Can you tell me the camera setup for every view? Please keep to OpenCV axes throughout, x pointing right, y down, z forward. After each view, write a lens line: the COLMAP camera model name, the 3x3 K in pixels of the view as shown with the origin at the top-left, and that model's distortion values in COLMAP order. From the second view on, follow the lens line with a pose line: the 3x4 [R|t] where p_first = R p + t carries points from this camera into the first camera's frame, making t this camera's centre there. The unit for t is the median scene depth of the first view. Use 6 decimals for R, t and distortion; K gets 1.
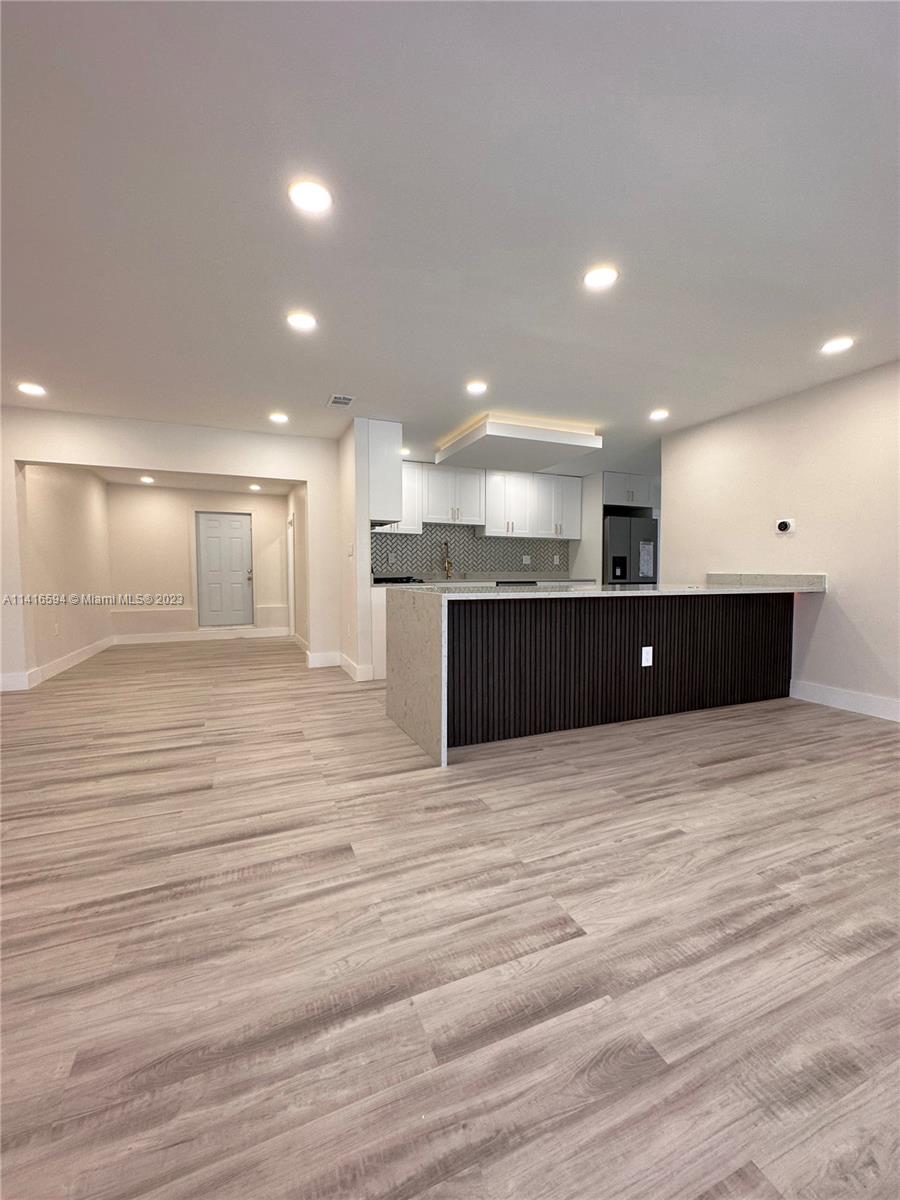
lens RADIAL K [[504.0, 0, 450.0], [0, 504.0, 600.0], [0, 0, 1]] dist [-0.002518, -0.000128]
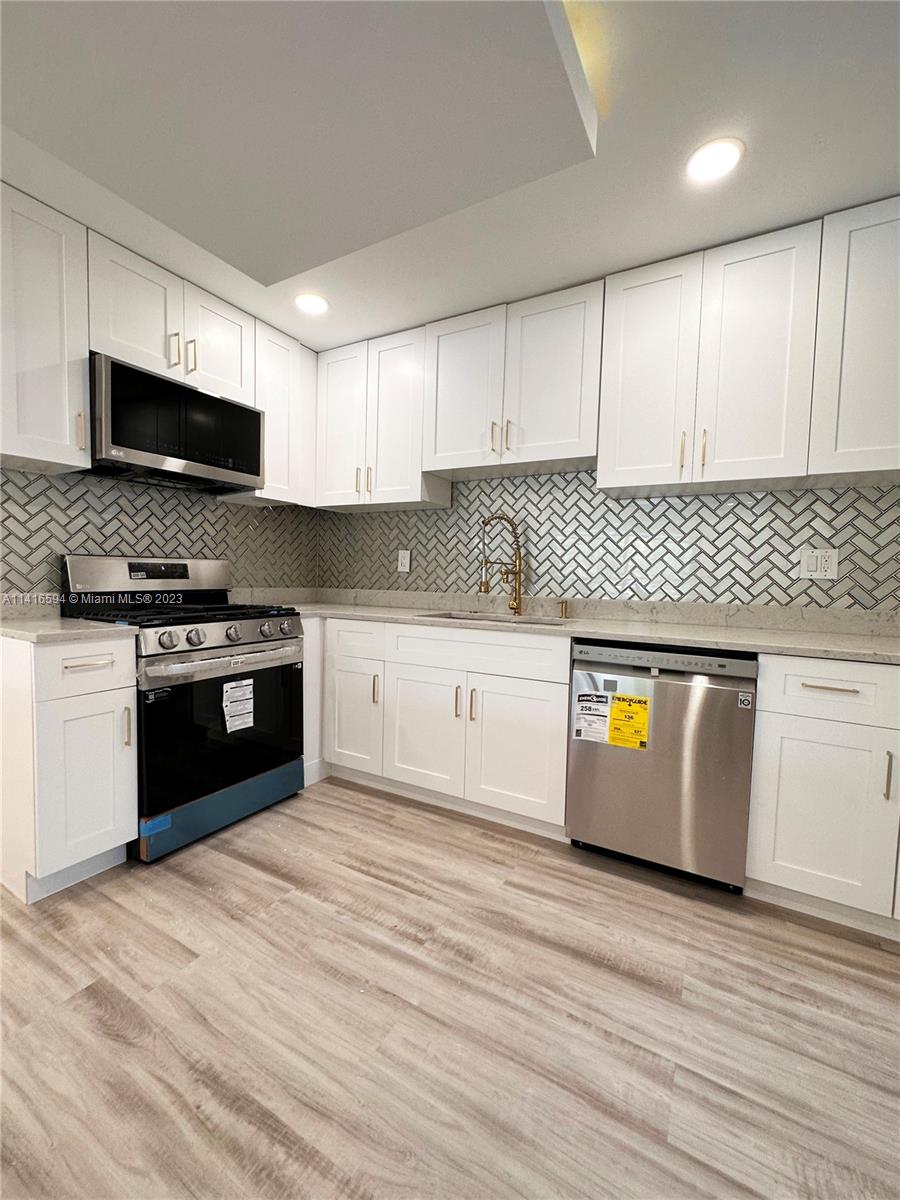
lens RADIAL K [[485.5, 0, 450.0], [0, 485.5, 600.0], [0, 0, 1]] dist [-0.003627, -0.000282]
pose [[0.605990, 0.060019, -0.793205, 0.376156], [-0.068663, 0.997375, 0.023011, -0.081128], [0.792503, 0.040519, 0.608520, 1.051843]]
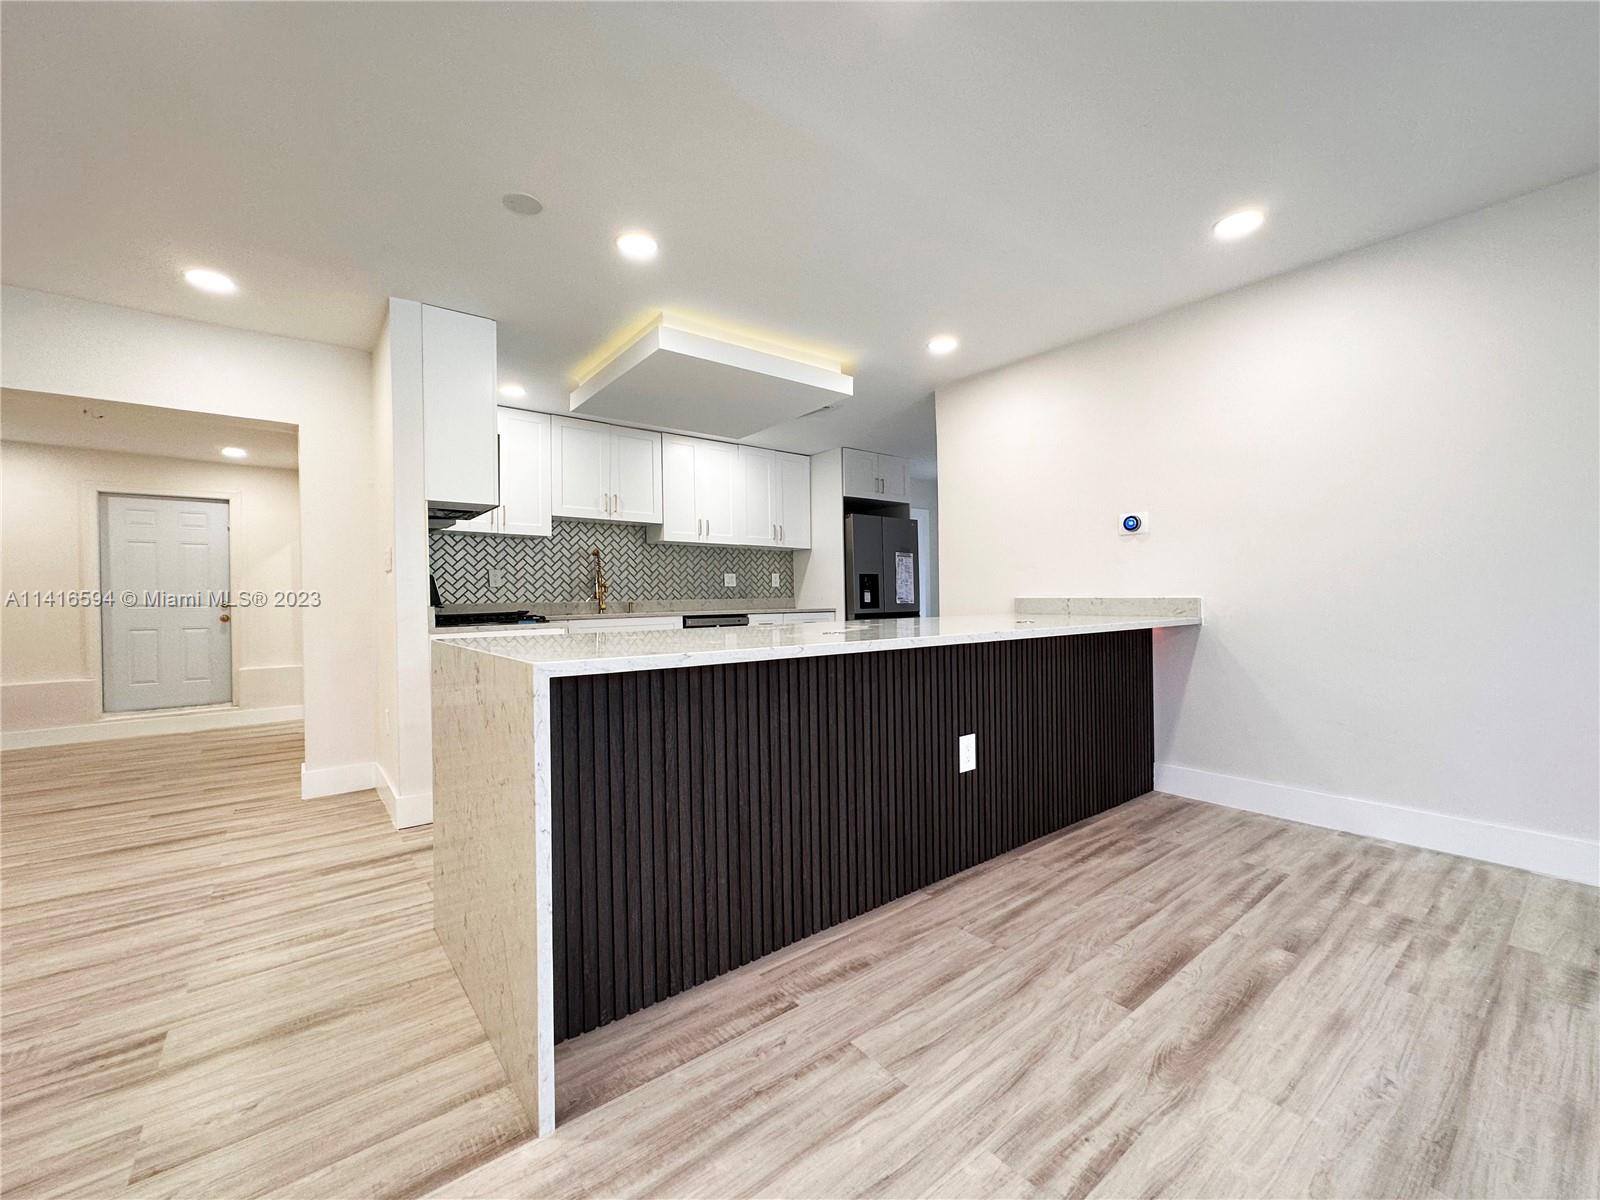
lens RADIAL K [[647.4, 0, 800.0], [0, 647.4, 600.0], [0, 0, 1]] dist [-0.003627, -0.000282]
pose [[0.963860, -0.013865, 0.266049, 0.028495], [0.028089, 0.998368, -0.049732, -0.017634], [-0.264925, 0.055408, 0.962676, 0.292807]]
